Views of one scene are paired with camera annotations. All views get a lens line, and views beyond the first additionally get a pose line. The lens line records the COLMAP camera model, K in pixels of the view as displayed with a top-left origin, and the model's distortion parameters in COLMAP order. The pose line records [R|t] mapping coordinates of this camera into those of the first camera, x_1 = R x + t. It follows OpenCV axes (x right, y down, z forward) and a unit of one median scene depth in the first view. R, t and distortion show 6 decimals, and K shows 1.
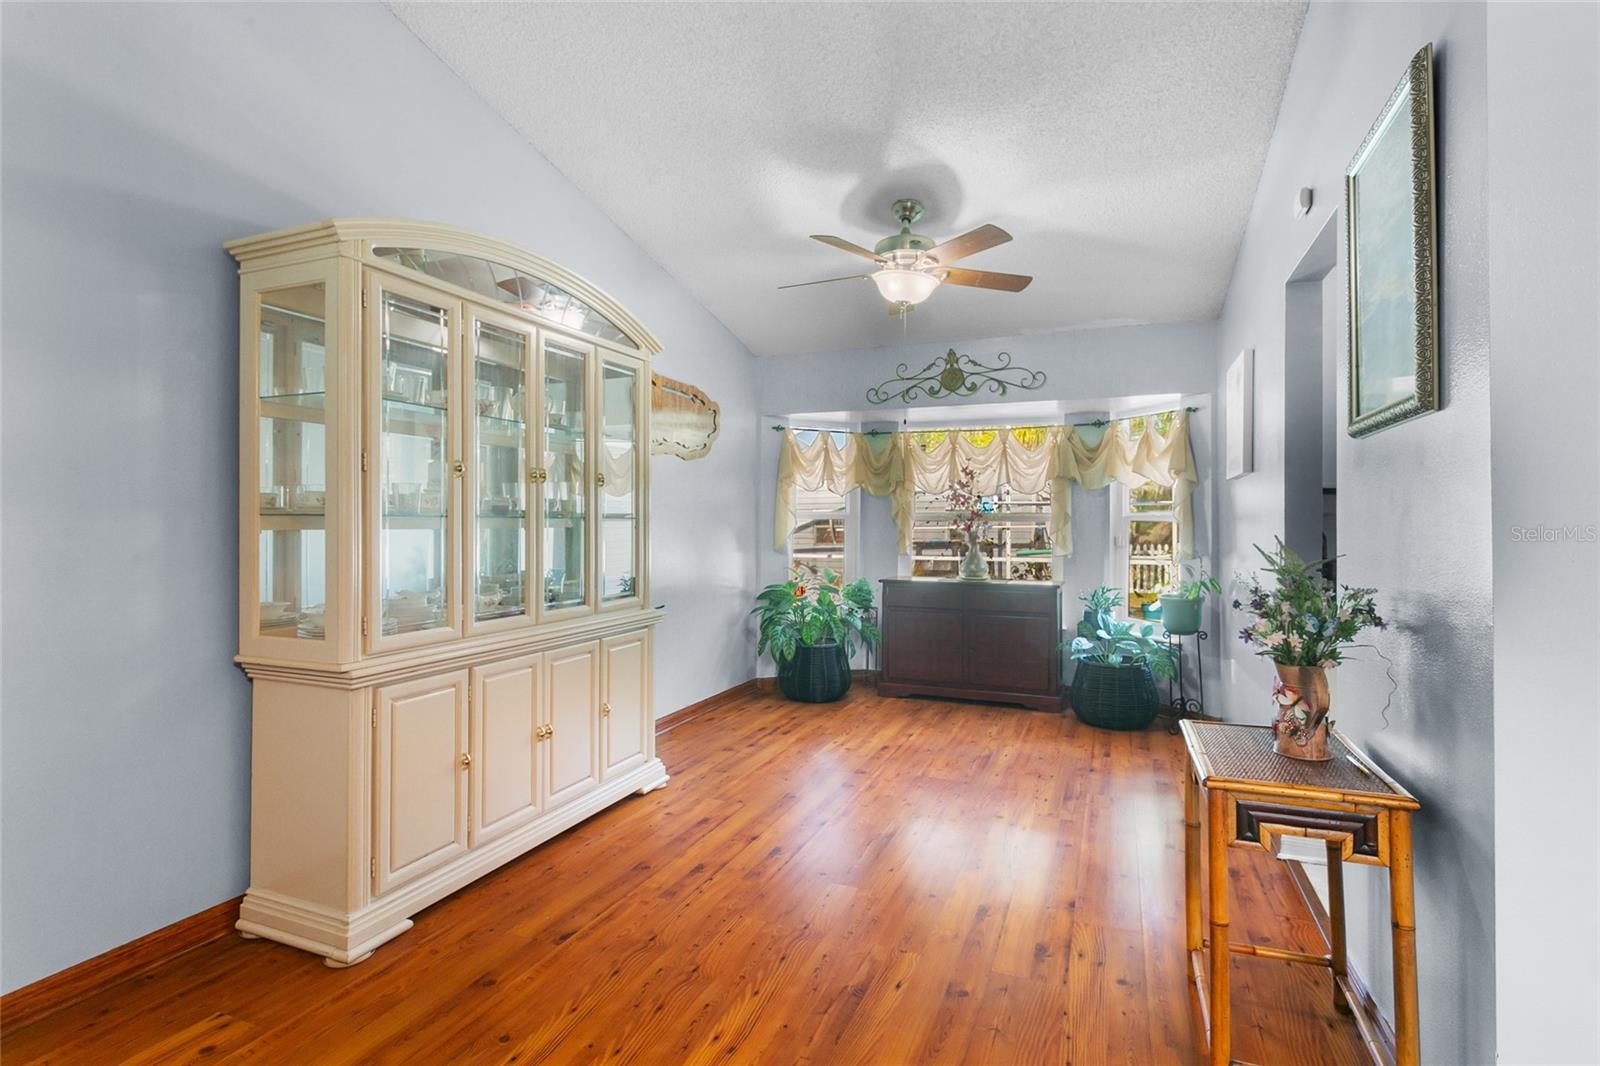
lens RADIAL K [[761.8, 0, 803.6], [0, 761.8, 515.5], [0, 0, 1]] dist [-0.005272, -0.000322]
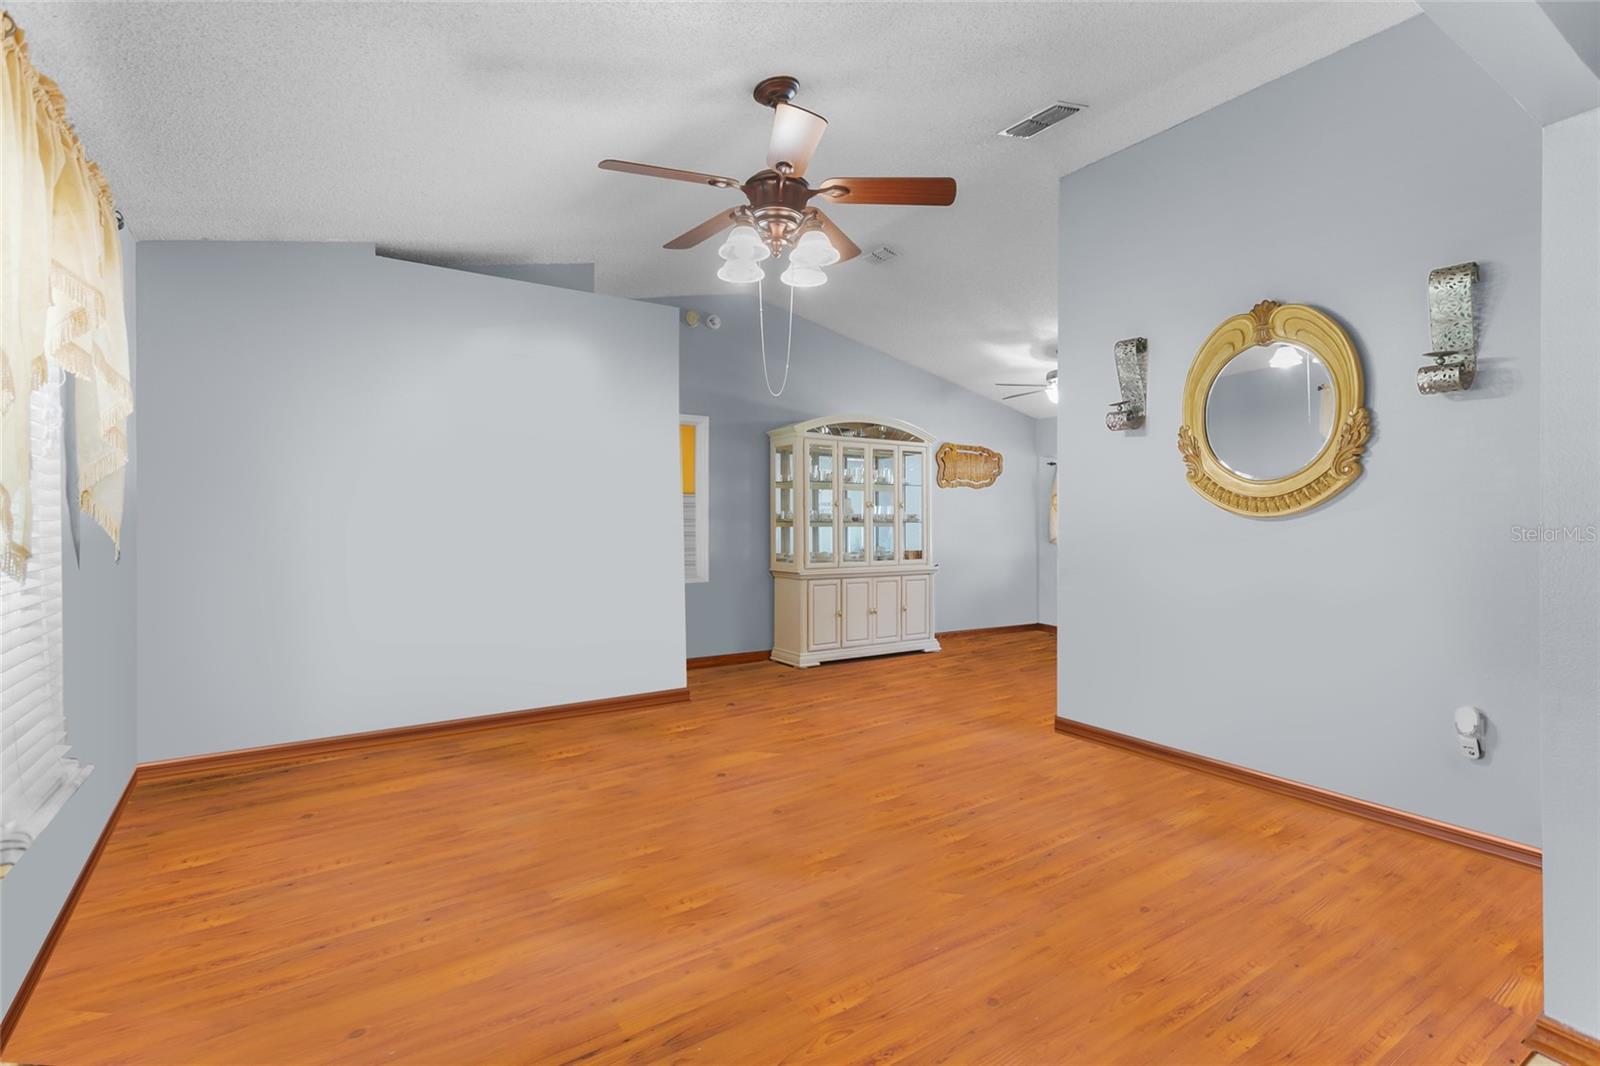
lens RADIAL K [[761.8, 0, 807.3], [0, 761.8, 527.7], [0, 0, 1]] dist [-0.005272, -0.000322]
pose [[0.827481, -0.001607, -0.561491, 0.967315], [0.006609, 0.999954, 0.006879, 0.002962], [0.561455, -0.009403, 0.827454, -1.275413]]
